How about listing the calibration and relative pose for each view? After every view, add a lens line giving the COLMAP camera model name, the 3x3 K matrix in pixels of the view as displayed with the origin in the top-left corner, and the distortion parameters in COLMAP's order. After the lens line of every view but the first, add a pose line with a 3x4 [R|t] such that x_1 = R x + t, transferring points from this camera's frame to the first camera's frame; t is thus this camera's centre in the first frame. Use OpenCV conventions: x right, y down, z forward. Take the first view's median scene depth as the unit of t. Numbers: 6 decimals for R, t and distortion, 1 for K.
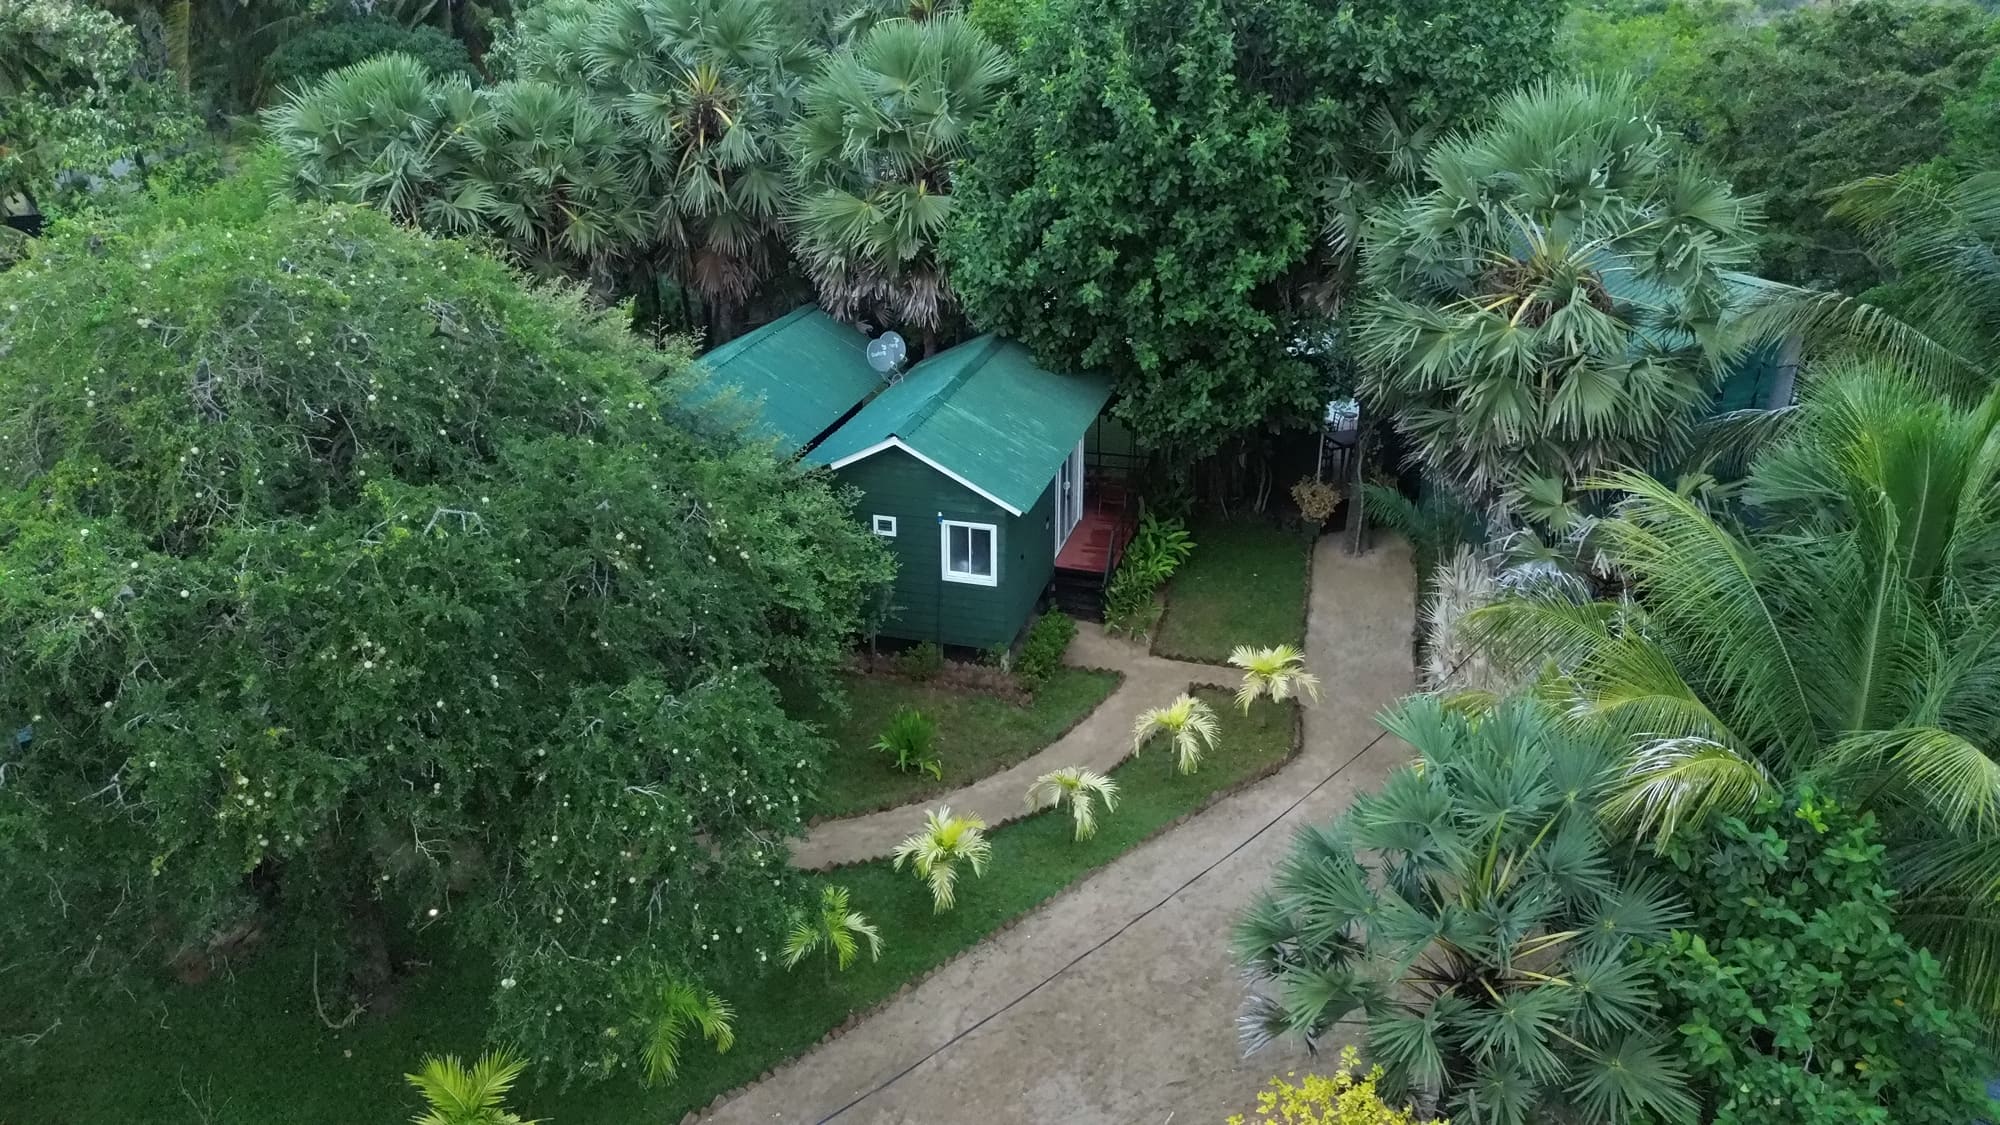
lens RADIAL K [[1433.7, 0, 981.3], [0, 1433.7, 558.1], [0, 0, 1]] dist [0.057638, -0.040606]
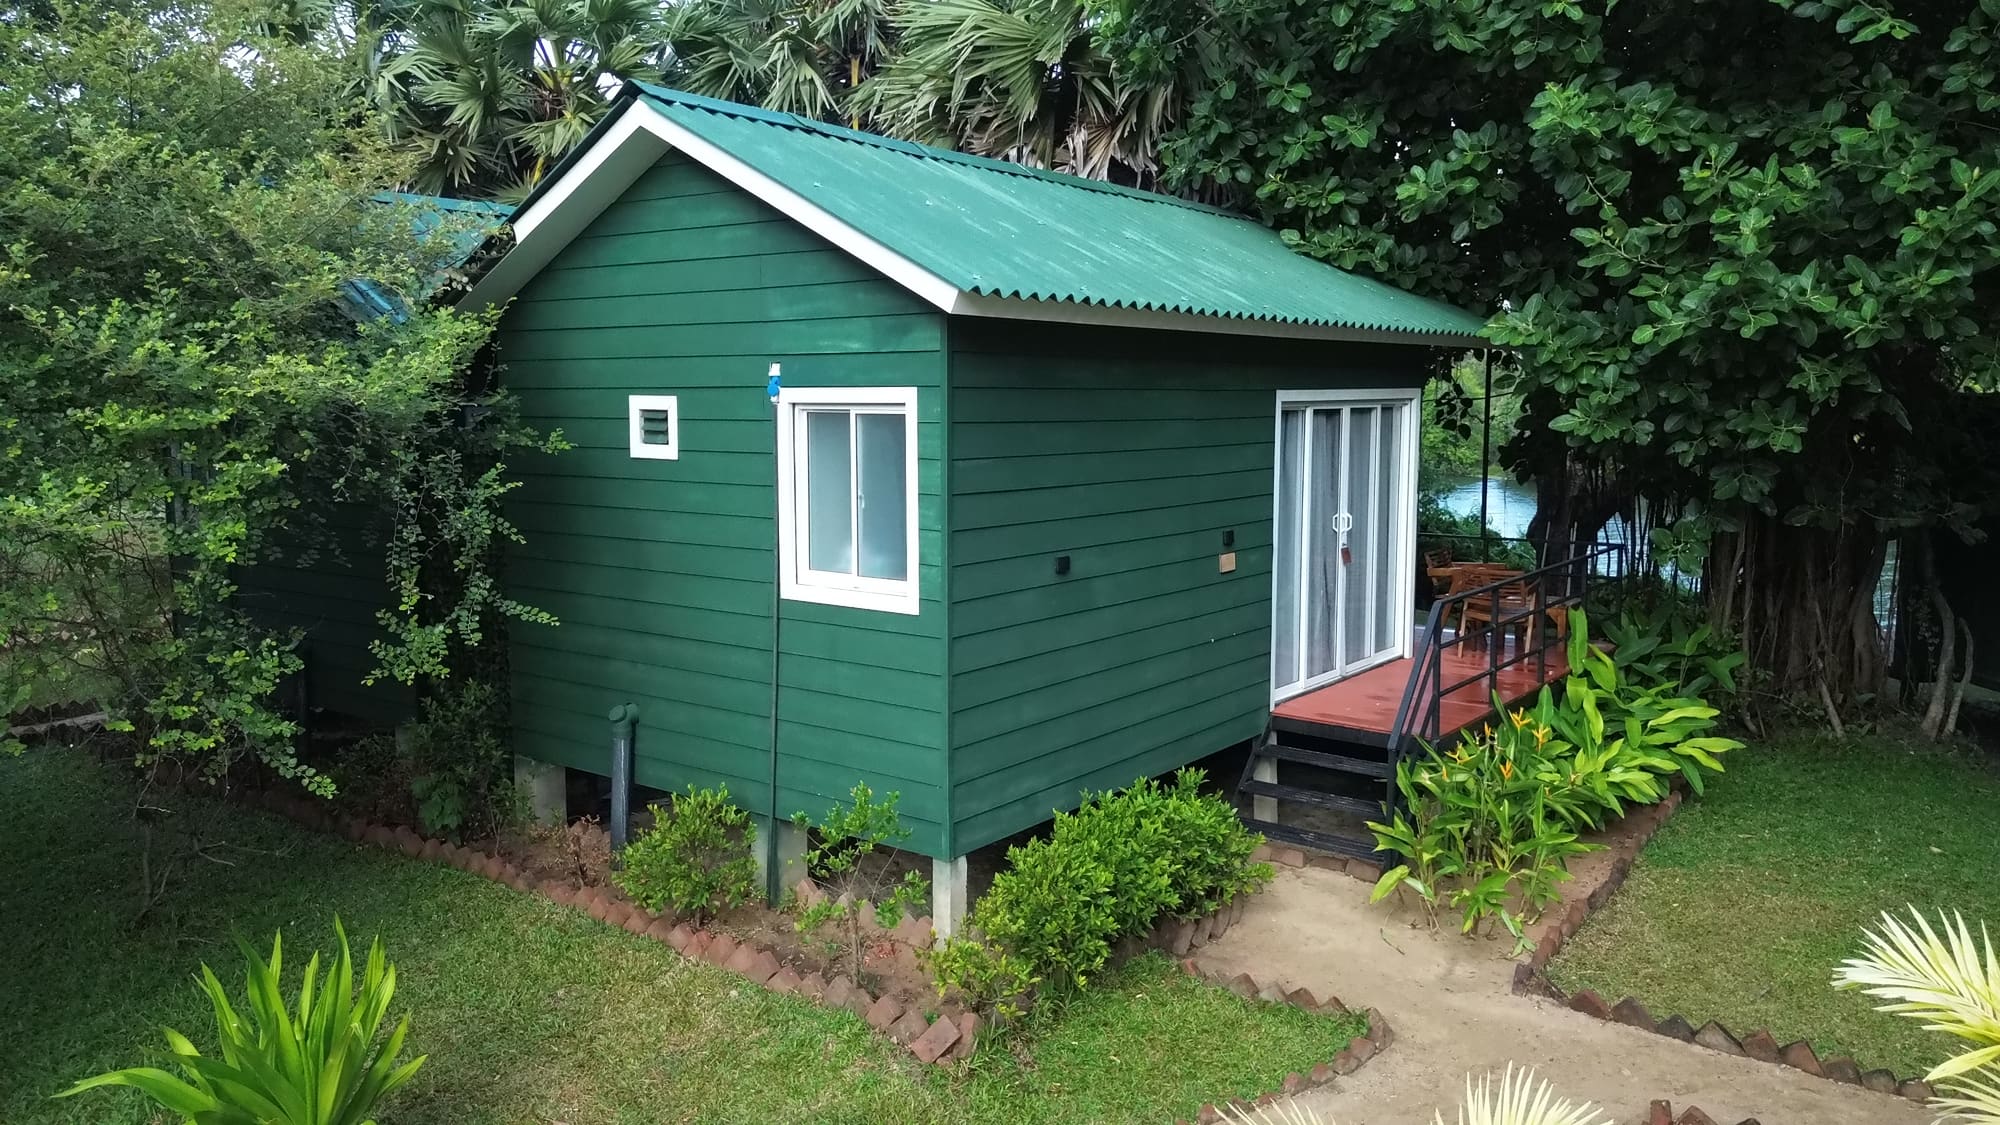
lens RADIAL K [[1433.7, 0, 991.9], [0, 1433.7, 563.5], [0, 0, 1]] dist [0.057638, -0.040606]
pose [[0.931236, 0.049725, -0.361008, 0.123320], [-0.149744, 0.955361, -0.254681, 0.077665], [0.332229, 0.291227, 0.897112, 0.703656]]
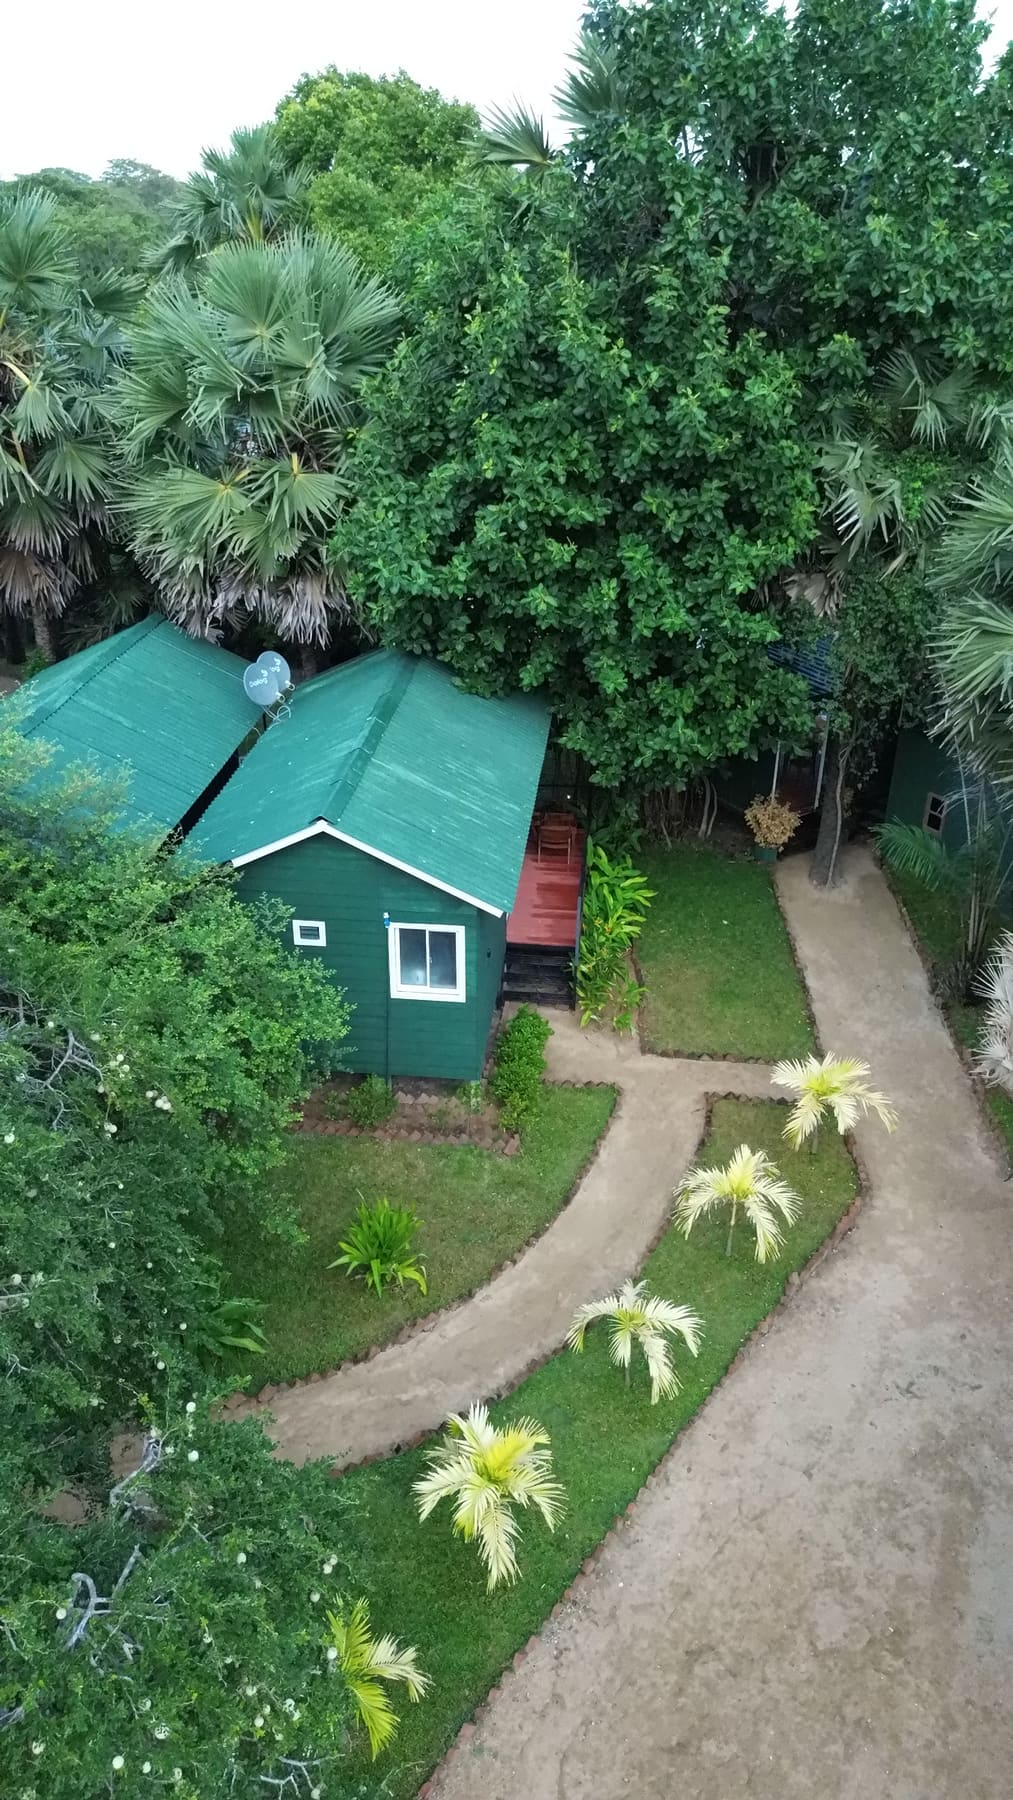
lens RADIAL K [[1290.3, 0, 495.0], [0, 1290.3, 896.9], [0, 0, 1]] dist [0.057638, -0.040606]
pose [[0.984412, -0.074290, 0.159417, -0.074608], [0.061382, 0.994538, 0.084423, -0.088093], [-0.164818, -0.073322, 0.983595, 0.312597]]
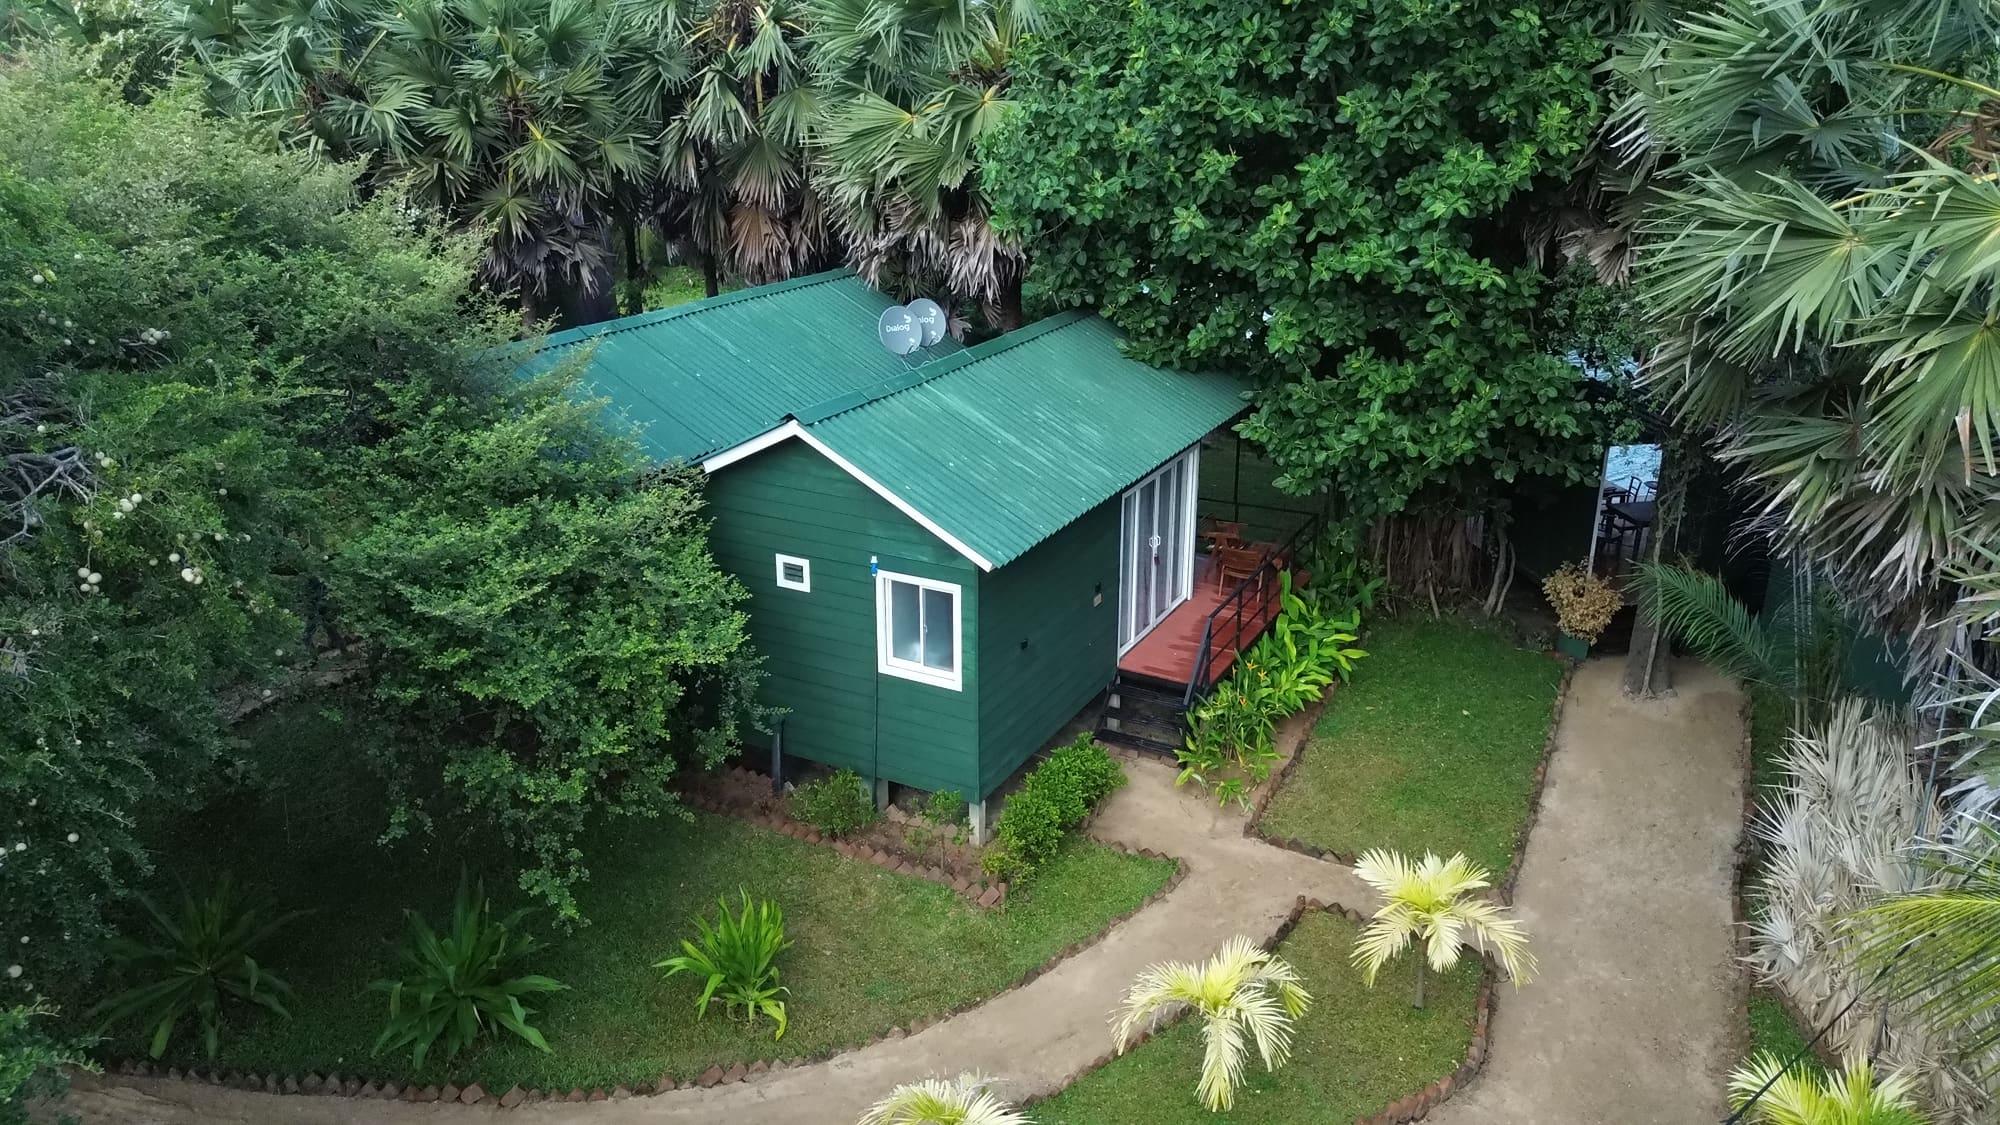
lens RADIAL K [[1433.7, 0, 988.3], [0, 1433.7, 547.2], [0, 0, 1]] dist [0.057638, -0.040606]
pose [[0.977537, 0.074923, -0.196996, 0.125327], [-0.087733, 0.994506, -0.057111, -0.006059], [0.191635, 0.073112, 0.978739, 0.406968]]
